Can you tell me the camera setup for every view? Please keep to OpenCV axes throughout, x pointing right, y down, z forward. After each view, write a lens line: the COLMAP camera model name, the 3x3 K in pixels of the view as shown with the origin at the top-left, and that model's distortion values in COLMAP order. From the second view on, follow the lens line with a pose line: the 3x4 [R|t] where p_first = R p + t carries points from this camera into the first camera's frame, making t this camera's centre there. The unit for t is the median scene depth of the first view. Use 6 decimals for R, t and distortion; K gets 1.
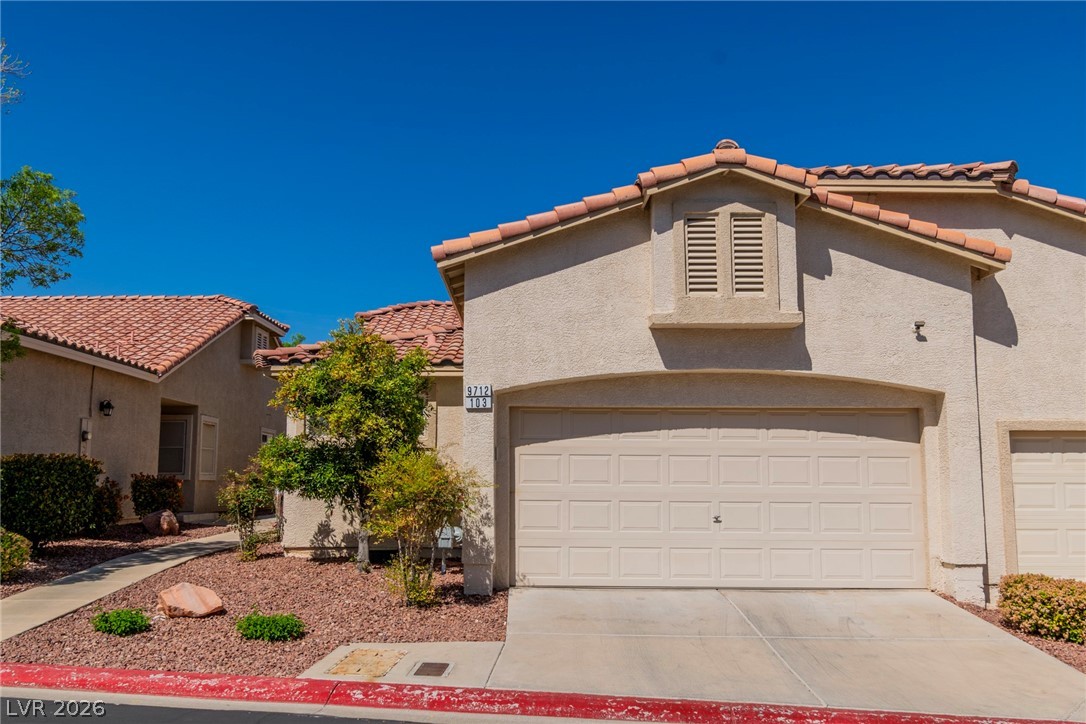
lens RADIAL K [[943.4, 0, 543.0], [0, 943.4, 362.0], [0, 0, 1]] dist [0.002885, -0.004420]
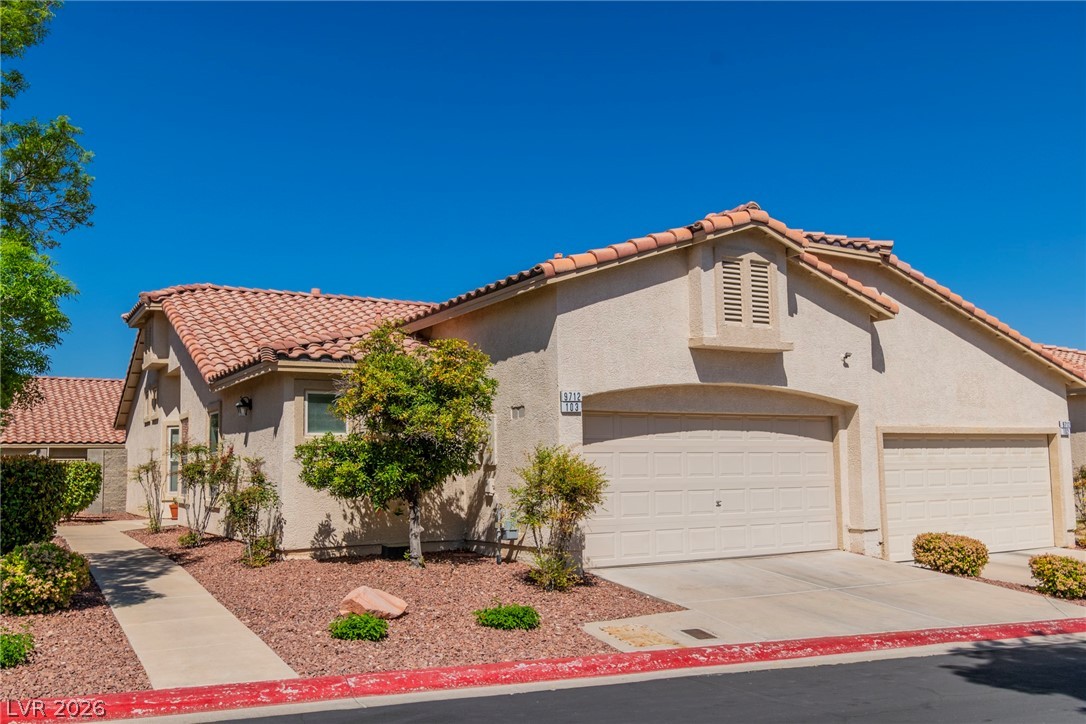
lens RADIAL K [[951.5, 0, 543.0], [0, 951.5, 362.0], [0, 0, 1]] dist [0.004715, 0.004084]
pose [[0.856320, 0.041007, 0.514816, -0.677979], [-0.047989, 0.998848, 0.000261, -0.008967], [-0.514212, -0.024929, 0.857301, 0.049382]]
